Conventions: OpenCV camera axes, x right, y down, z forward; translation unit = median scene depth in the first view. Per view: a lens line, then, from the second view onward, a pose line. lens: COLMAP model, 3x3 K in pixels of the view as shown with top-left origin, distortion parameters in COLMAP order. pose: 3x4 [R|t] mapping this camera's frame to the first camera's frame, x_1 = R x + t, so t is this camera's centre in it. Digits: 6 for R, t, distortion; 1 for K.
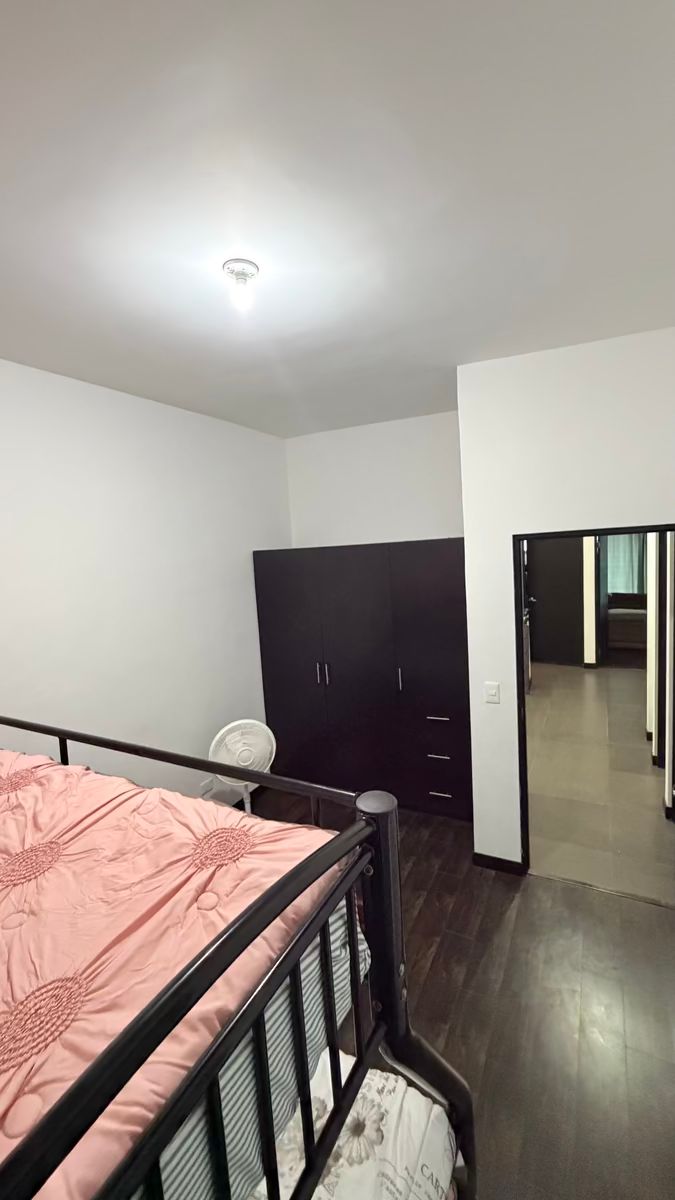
lens RADIAL K [[481.0, 0, 339.2], [0, 481.0, 595.6], [0, 0, 1]] dist [0.001542, 0.000325]
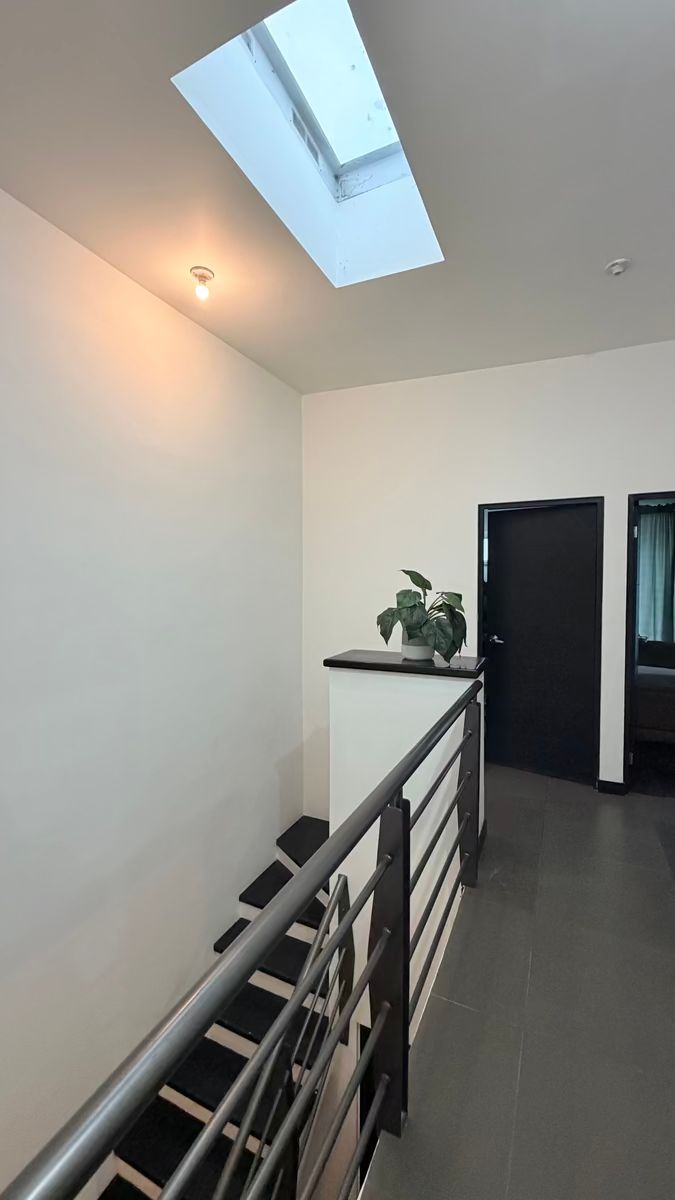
lens RADIAL K [[481.0, 0, 339.2], [0, 481.0, 595.6], [0, 0, 1]] dist [0.001542, 0.000325]
pose [[0.996849, 0.059653, 0.052292, 0.213035], [-0.055293, 0.995163, -0.081201, 0.012486], [-0.056883, 0.078054, 0.995325, 0.513671]]
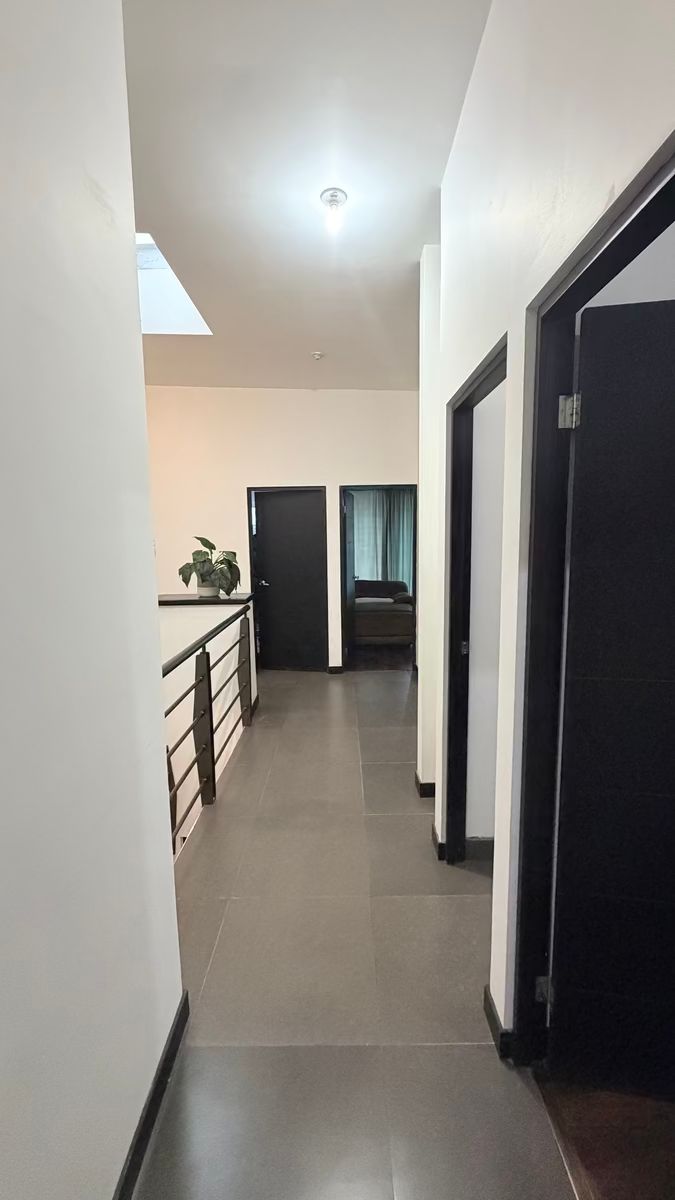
lens RADIAL K [[481.0, 0, 339.2], [0, 481.0, 595.6], [0, 0, 1]] dist [0.001542, 0.000325]
pose [[0.883007, -0.009040, 0.469272, 0.167371], [0.011033, 0.999938, -0.001499, 0.029401], [-0.469230, 0.006501, 0.883052, 0.319441]]
